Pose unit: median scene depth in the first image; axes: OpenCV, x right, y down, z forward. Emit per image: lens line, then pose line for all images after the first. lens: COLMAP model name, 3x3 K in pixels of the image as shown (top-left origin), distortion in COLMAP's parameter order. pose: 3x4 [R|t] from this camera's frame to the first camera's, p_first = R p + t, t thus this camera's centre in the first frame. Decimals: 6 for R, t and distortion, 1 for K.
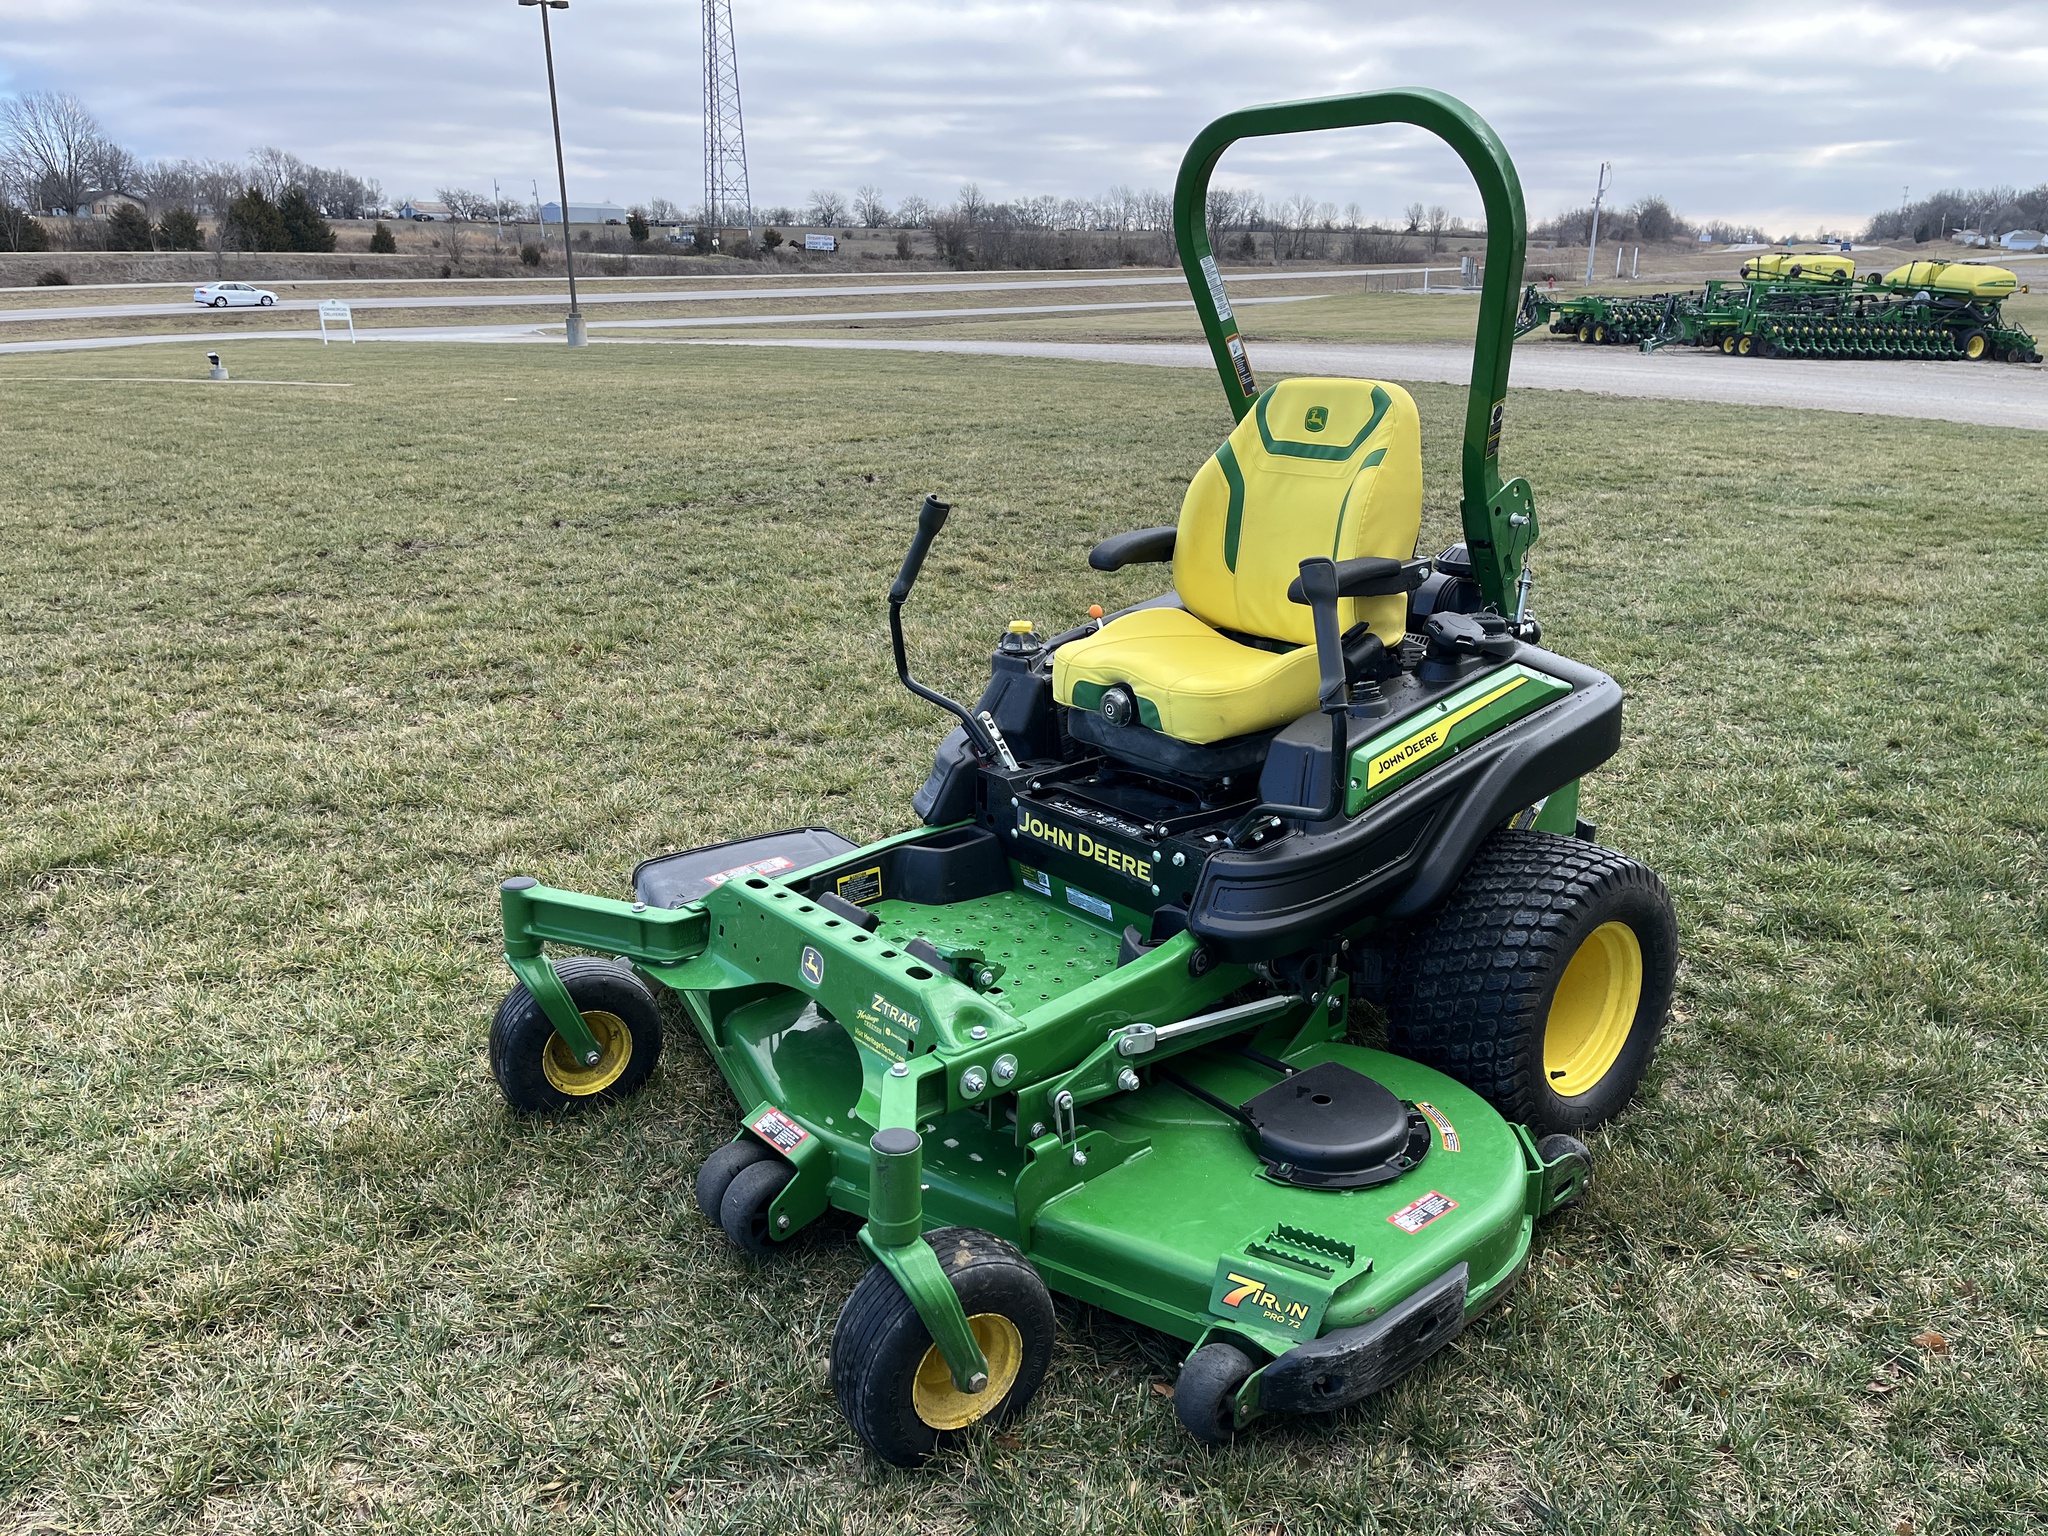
lens RADIAL K [[1565.8, 0, 1029.0], [0, 1565.8, 764.7], [0, 0, 1]] dist [0.062901, -0.092941]
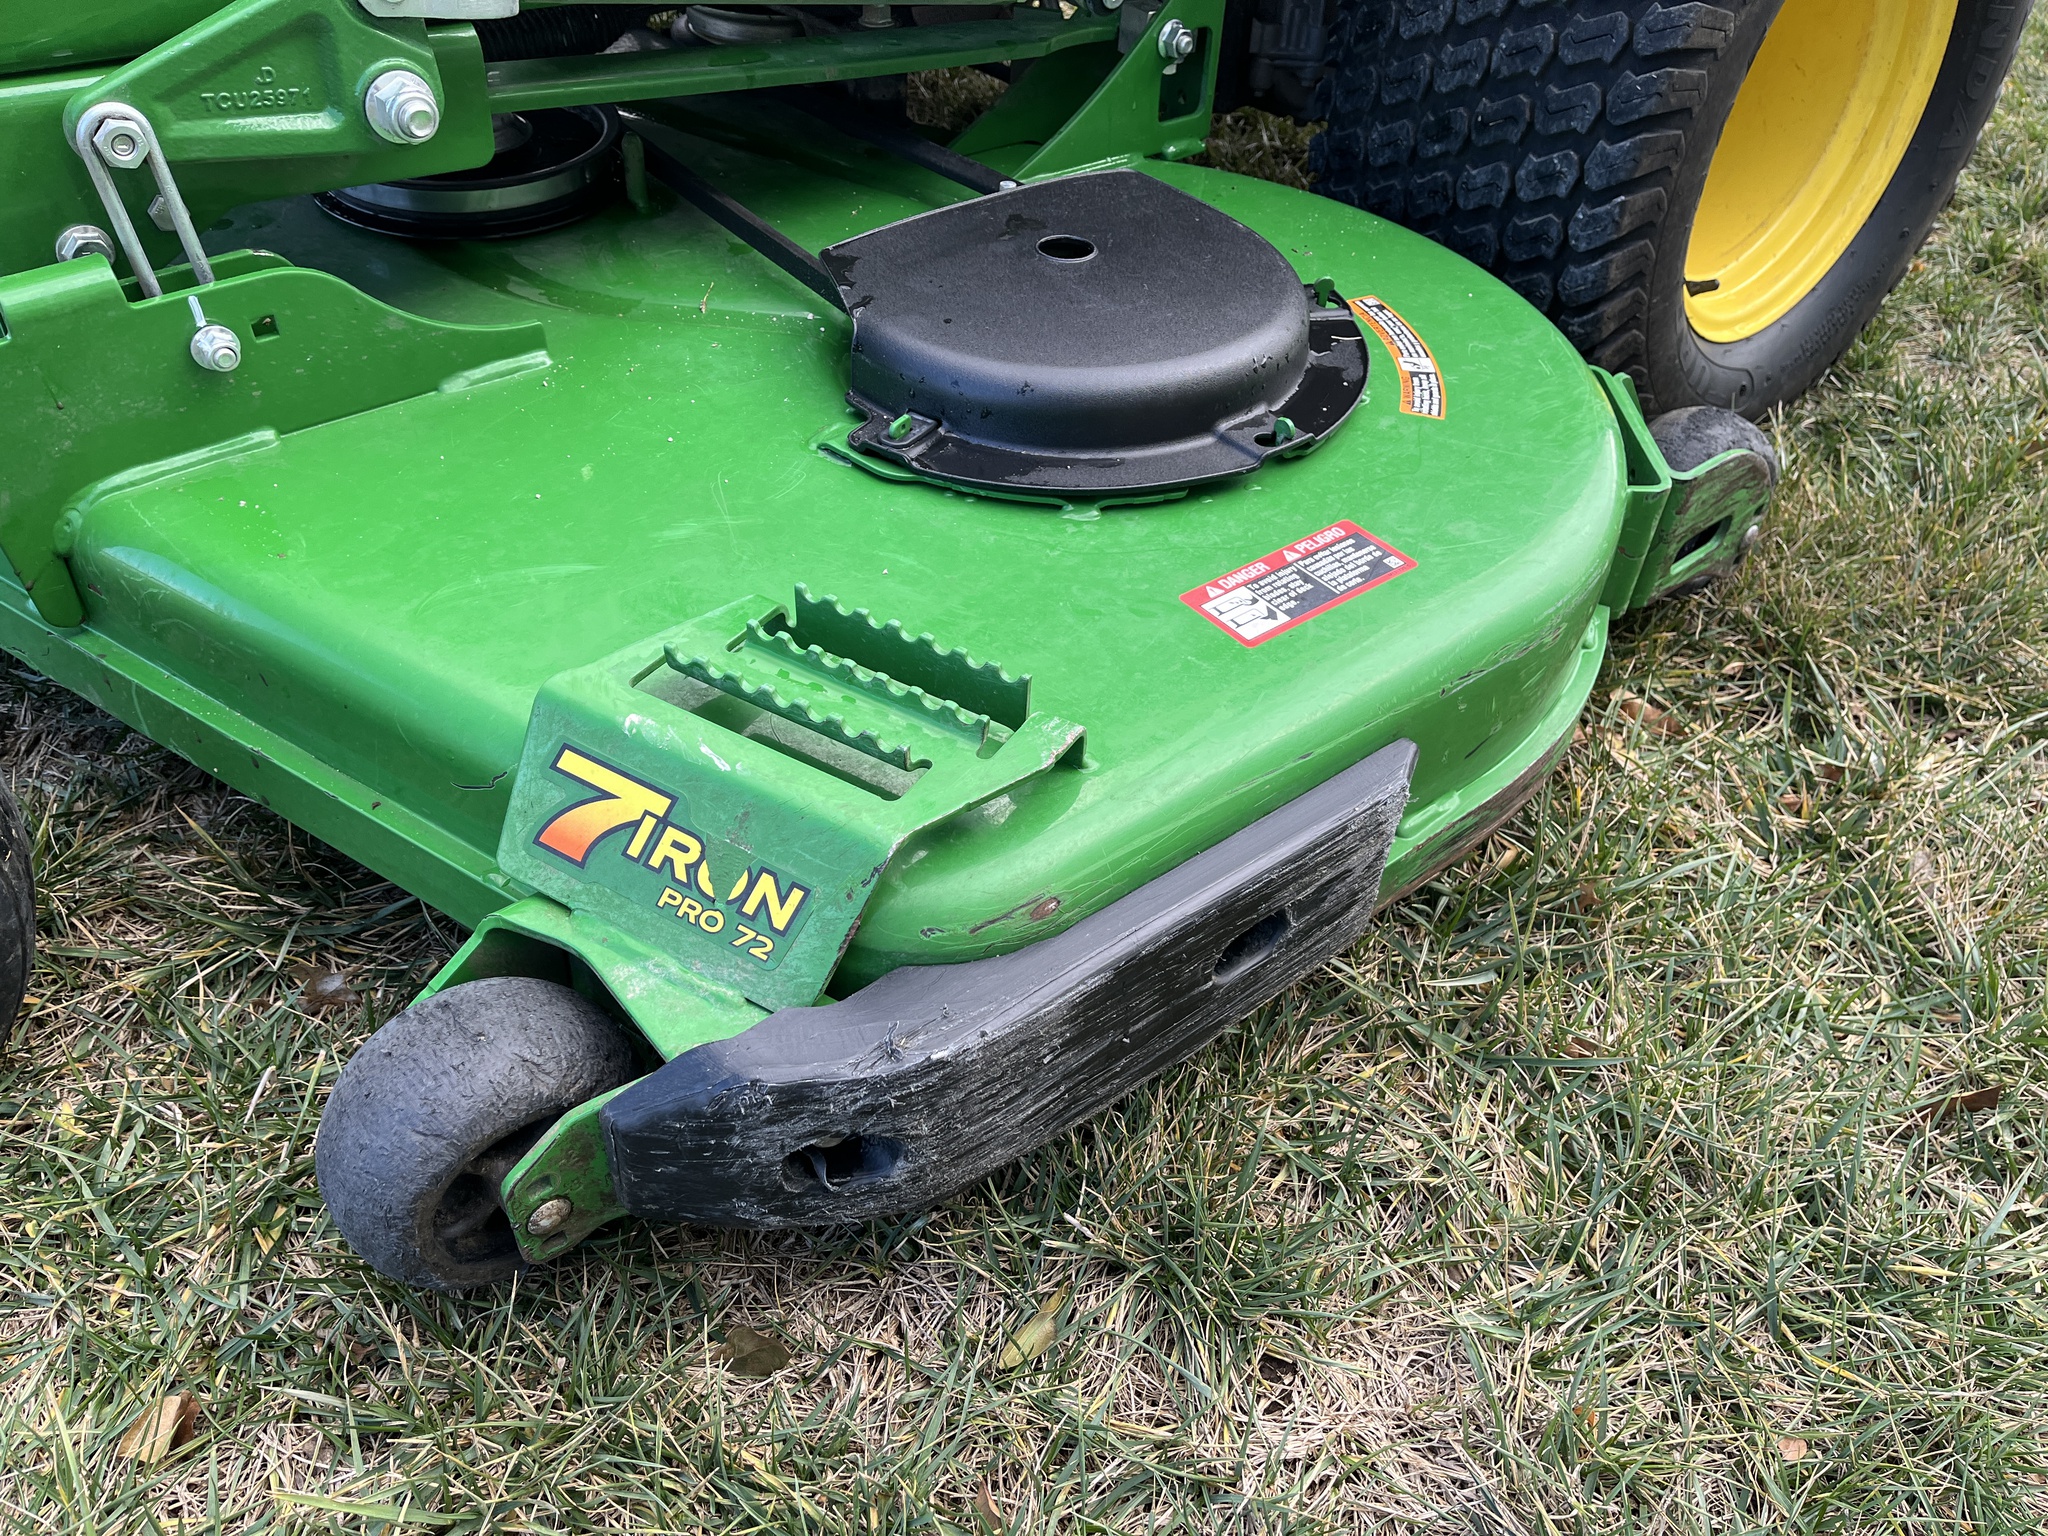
lens RADIAL K [[1565.8, 0, 1029.0], [0, 1565.8, 764.7], [0, 0, 1]] dist [0.062901, -0.092941]
pose [[0.998021, 0.056514, 0.027566, 0.185548], [-0.062787, 0.919310, 0.388494, 0.195266], [-0.003387, -0.389456, 0.921039, 0.683624]]
